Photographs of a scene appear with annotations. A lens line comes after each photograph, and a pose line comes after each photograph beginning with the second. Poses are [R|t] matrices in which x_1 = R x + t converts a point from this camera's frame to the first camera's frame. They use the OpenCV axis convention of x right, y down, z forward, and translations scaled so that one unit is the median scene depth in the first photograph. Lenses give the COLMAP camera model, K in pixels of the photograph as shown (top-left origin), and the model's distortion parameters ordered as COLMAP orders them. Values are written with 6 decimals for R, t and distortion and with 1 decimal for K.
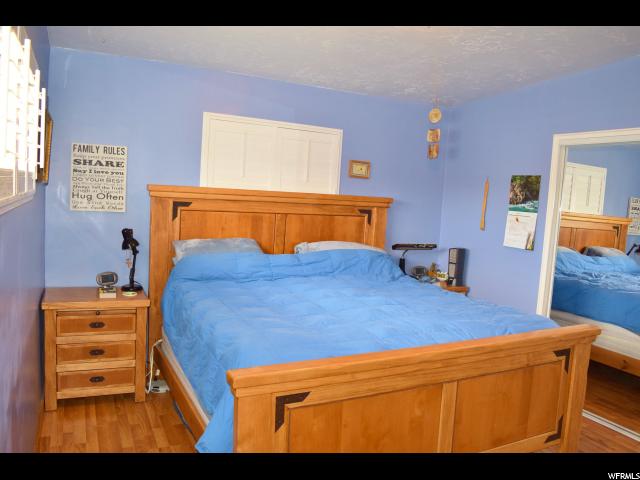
lens RADIAL K [[503.4, 0, 320.0], [0, 503.4, 240.0], [0, 0, 1]] dist [-0.090025, 0.015040]
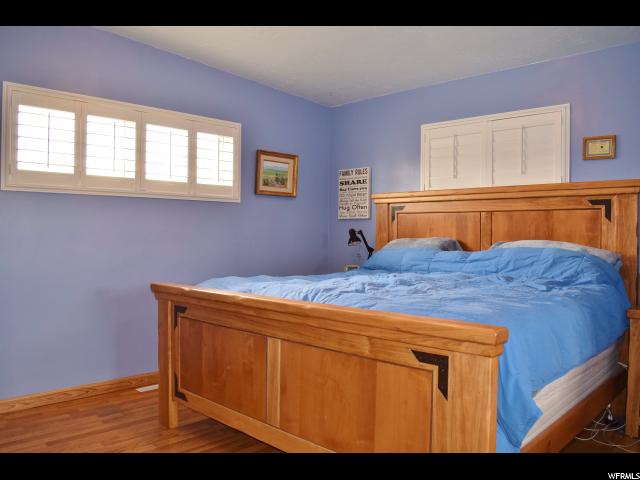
lens RADIAL K [[503.4, 0, 320.0], [0, 503.4, 240.0], [0, 0, 1]] dist [-0.090025, 0.015040]
pose [[0.321824, -0.044050, -0.945774, 0.703194], [-0.080303, 0.994048, -0.073624, 0.093184], [0.943388, 0.099642, 0.316371, 0.438560]]
